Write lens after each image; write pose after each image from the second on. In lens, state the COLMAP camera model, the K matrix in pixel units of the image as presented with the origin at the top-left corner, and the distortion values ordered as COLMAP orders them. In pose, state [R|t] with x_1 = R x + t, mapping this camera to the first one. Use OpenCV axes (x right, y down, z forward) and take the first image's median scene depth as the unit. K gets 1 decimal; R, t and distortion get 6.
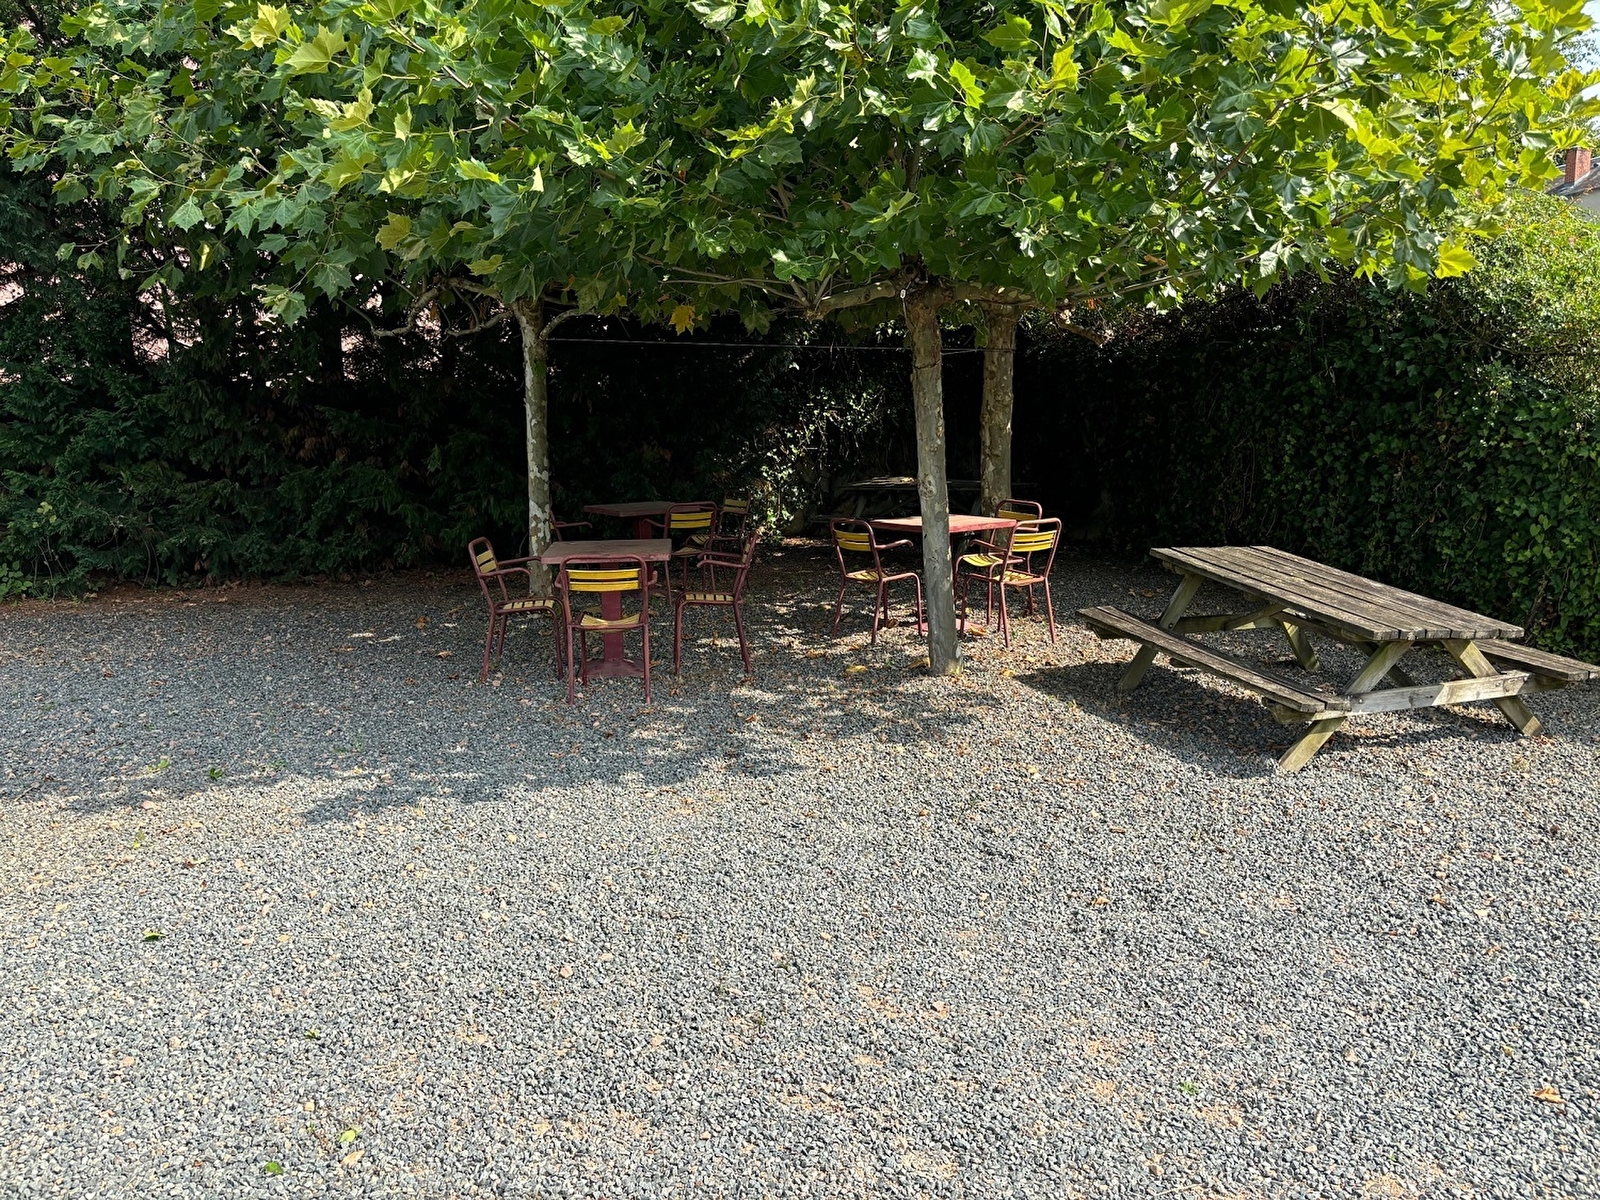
lens RADIAL K [[1194.3, 0, 802.1], [0, 1194.3, 590.0], [0, 0, 1]] dist [0.036593, -0.028106]
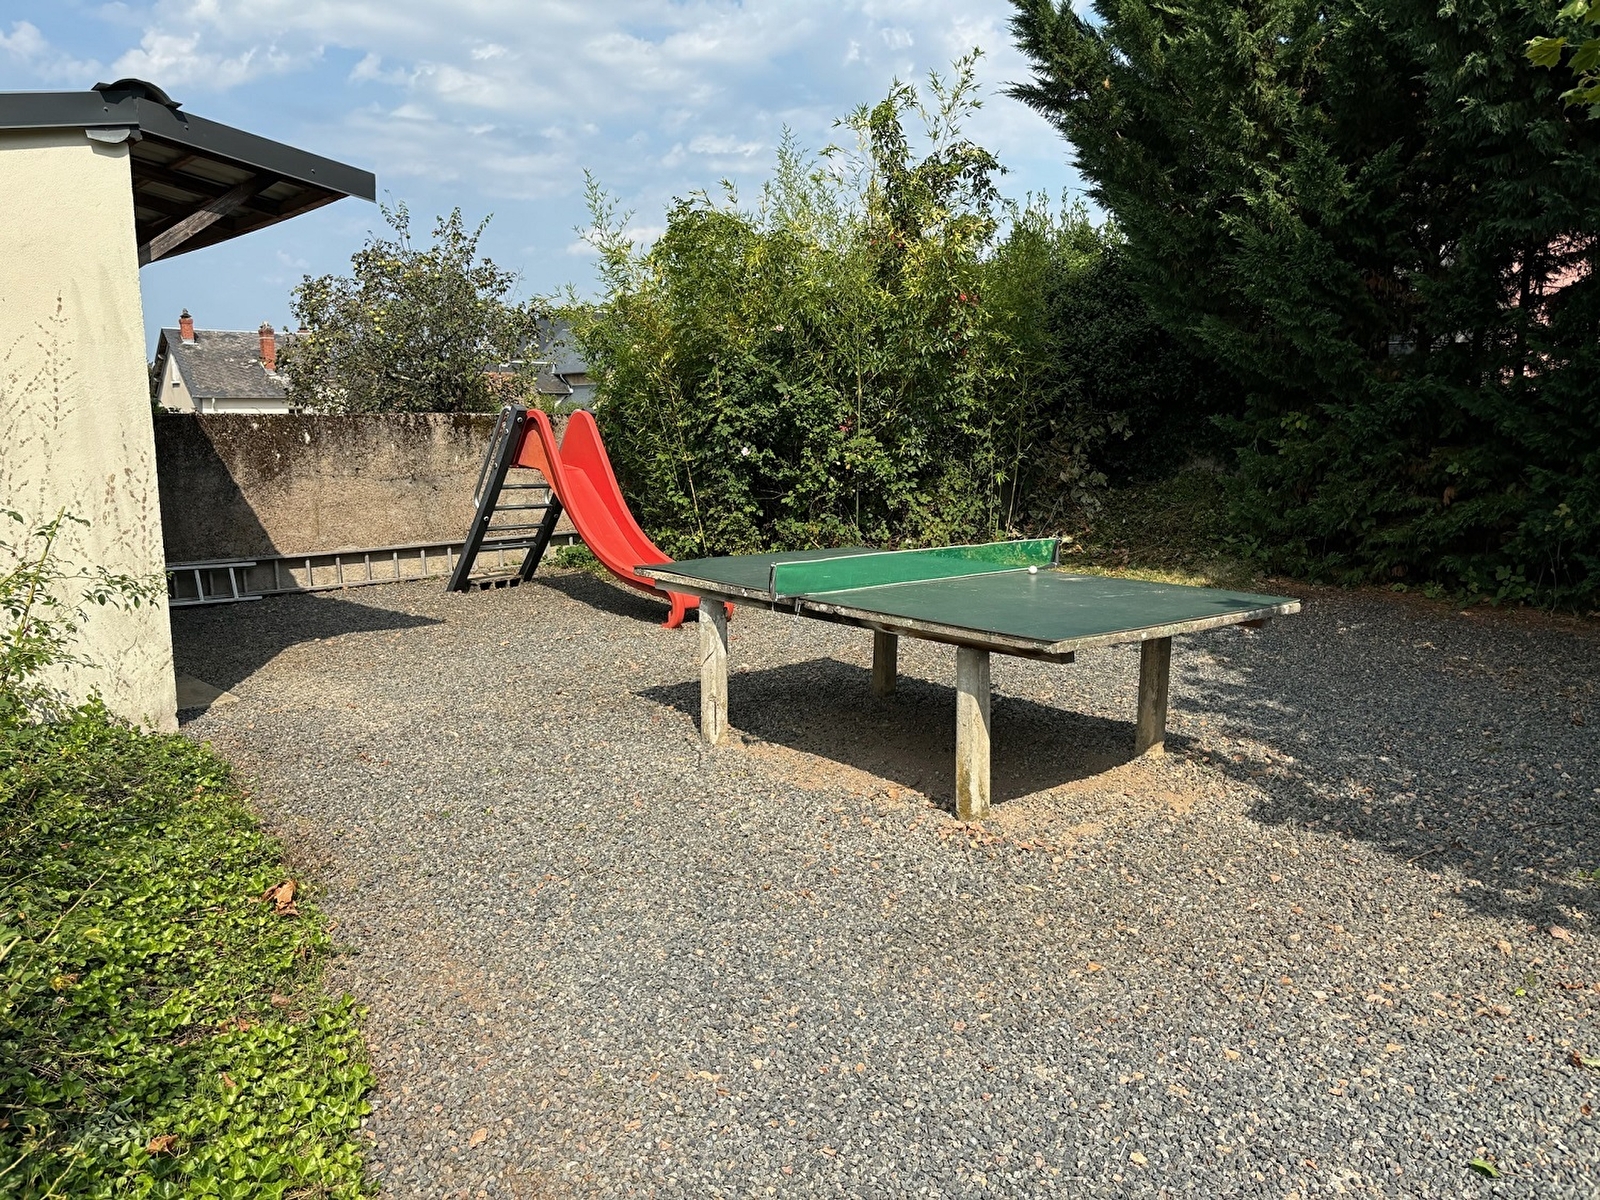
lens RADIAL K [[1194.3, 0, 805.2], [0, 1194.3, 608.2], [0, 0, 1]] dist [0.036593, -0.028106]
pose [[0.411499, 0.155542, -0.898039, -0.071759], [-0.133441, 0.984994, 0.109457, -0.030540], [0.901588, 0.074794, 0.426080, 0.188244]]
